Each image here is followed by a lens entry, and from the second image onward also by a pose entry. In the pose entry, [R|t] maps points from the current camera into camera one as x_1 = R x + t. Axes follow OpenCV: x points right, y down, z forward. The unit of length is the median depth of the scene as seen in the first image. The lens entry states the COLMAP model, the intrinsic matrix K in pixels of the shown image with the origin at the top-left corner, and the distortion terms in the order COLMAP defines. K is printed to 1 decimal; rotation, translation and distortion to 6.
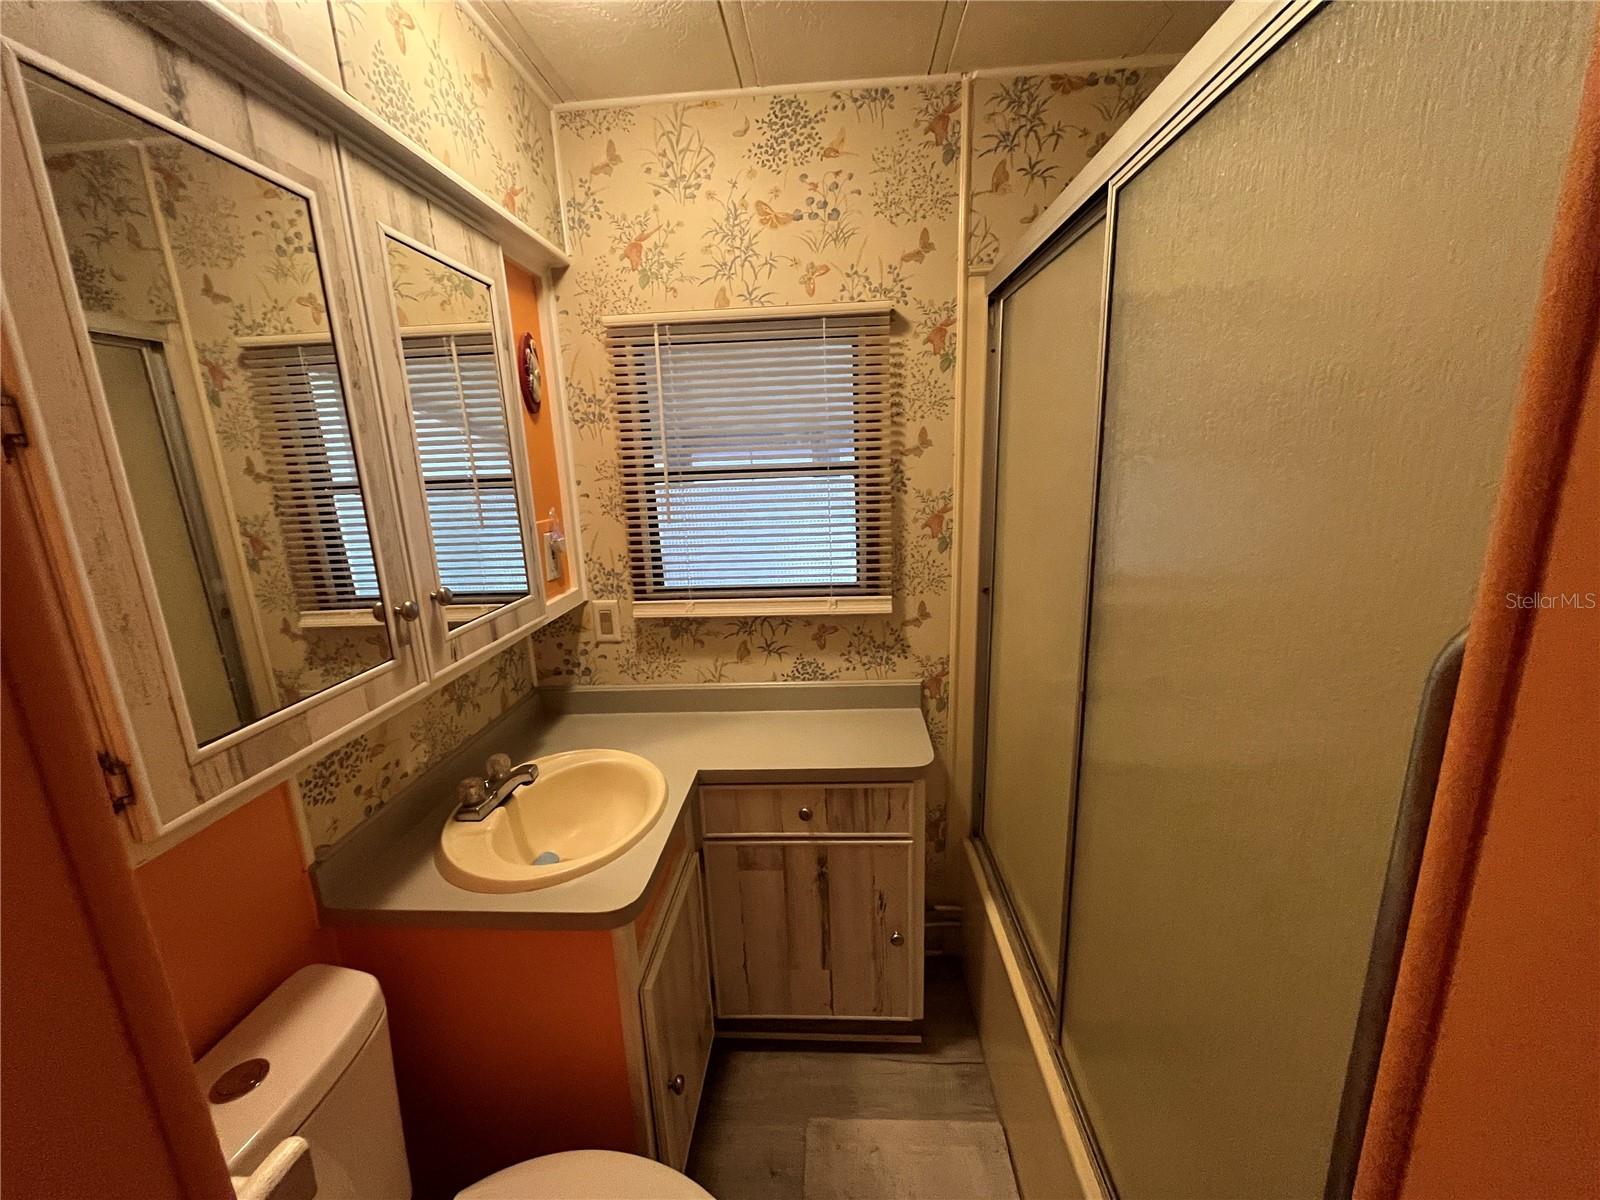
lens RADIAL K [[645.5, 0, 800.3], [0, 645.5, 602.3], [0, 0, 1]] dist [-0.003452, 0.000375]
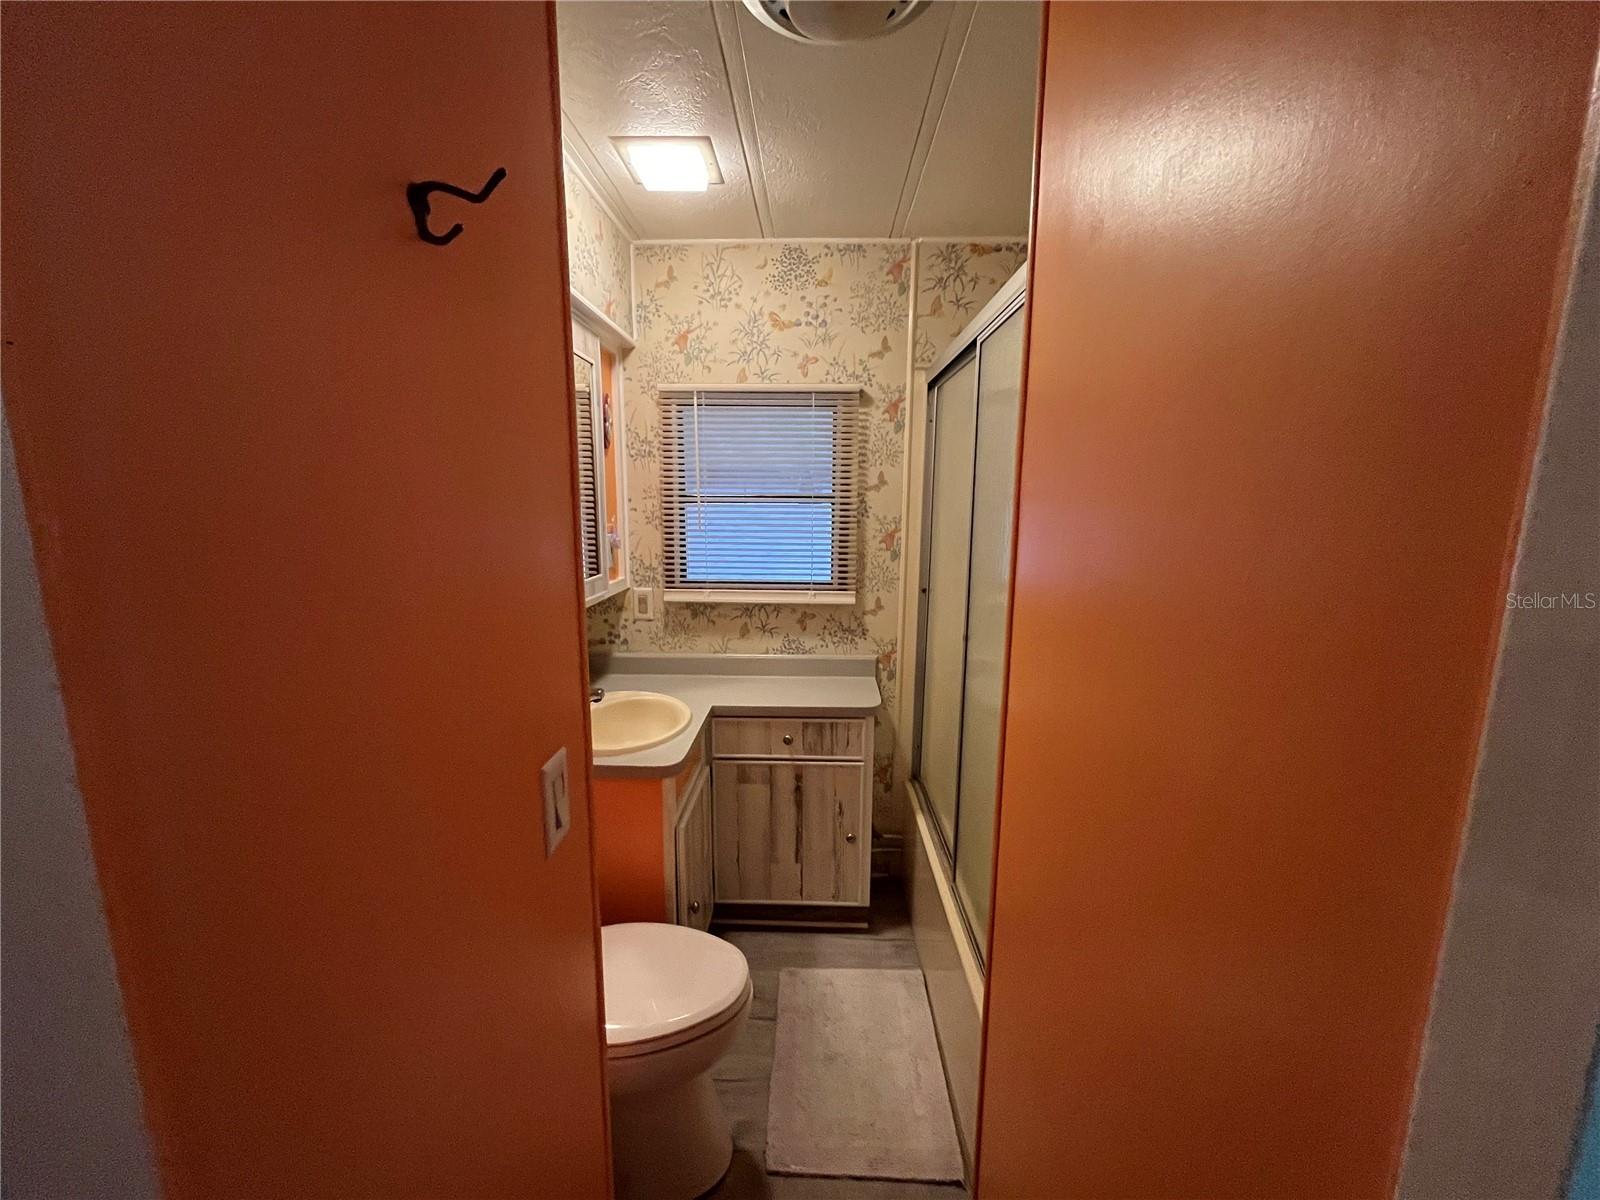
lens RADIAL K [[645.5, 0, 802.9], [0, 645.5, 600.7], [0, 0, 1]] dist [-0.003452, 0.000375]
pose [[0.998637, 0.038789, 0.034910, -0.019136], [-0.036342, 0.997009, -0.068214, 0.117255], [-0.037452, 0.066852, 0.997060, -0.395437]]
